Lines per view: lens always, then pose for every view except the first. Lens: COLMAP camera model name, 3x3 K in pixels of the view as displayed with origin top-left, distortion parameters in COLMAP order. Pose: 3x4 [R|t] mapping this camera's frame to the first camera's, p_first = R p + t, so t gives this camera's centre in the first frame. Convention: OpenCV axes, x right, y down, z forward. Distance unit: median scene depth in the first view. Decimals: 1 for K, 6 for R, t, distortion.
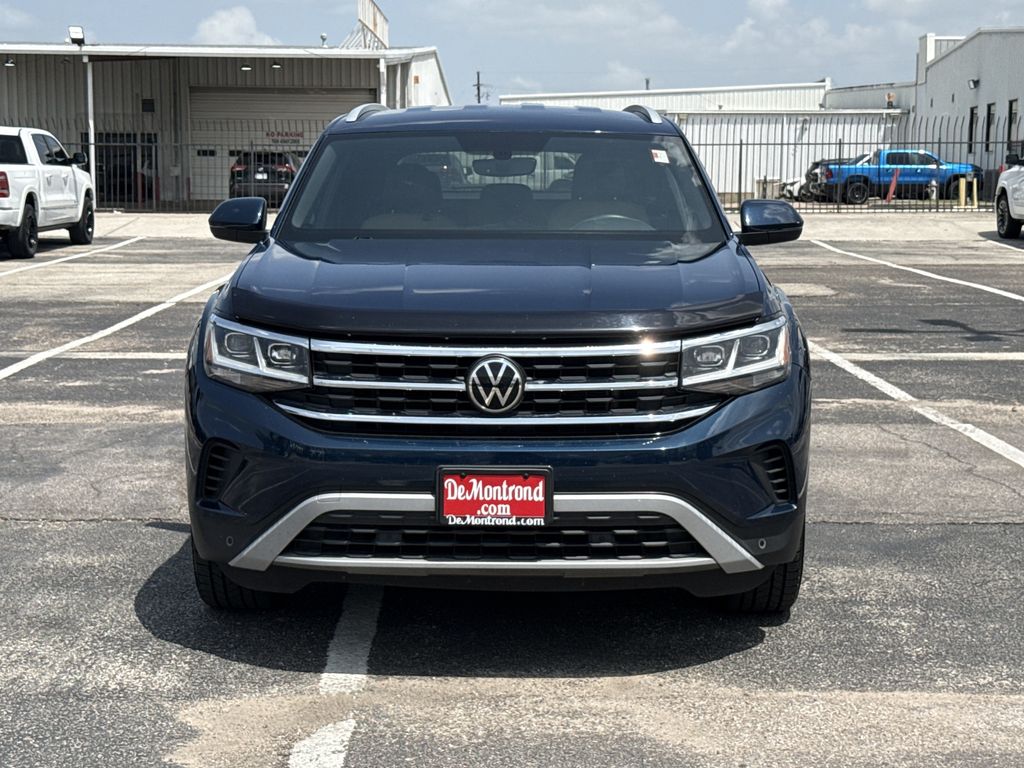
lens RADIAL K [[1805.0, 0, 512.0], [0, 1805.0, 384.0], [0, 0, 1]] dist [0.126703, -0.050643]
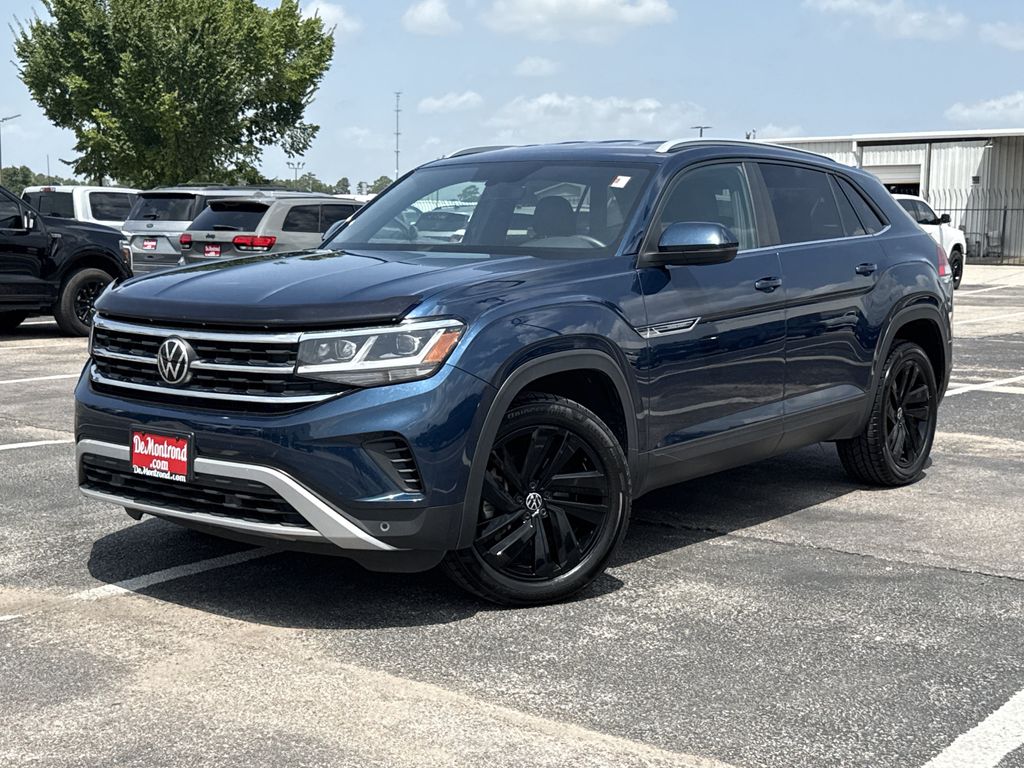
lens RADIAL K [[1310.6, 0, 583.9], [0, 1310.6, 384.0], [0, 0, 1]] dist [0.078755, -0.008857]
pose [[0.819830, 0.068149, -0.568537, 0.705423], [-0.090357, 0.995850, -0.010925, 0.000779], [0.565433, 0.060328, 0.822585, 0.432737]]
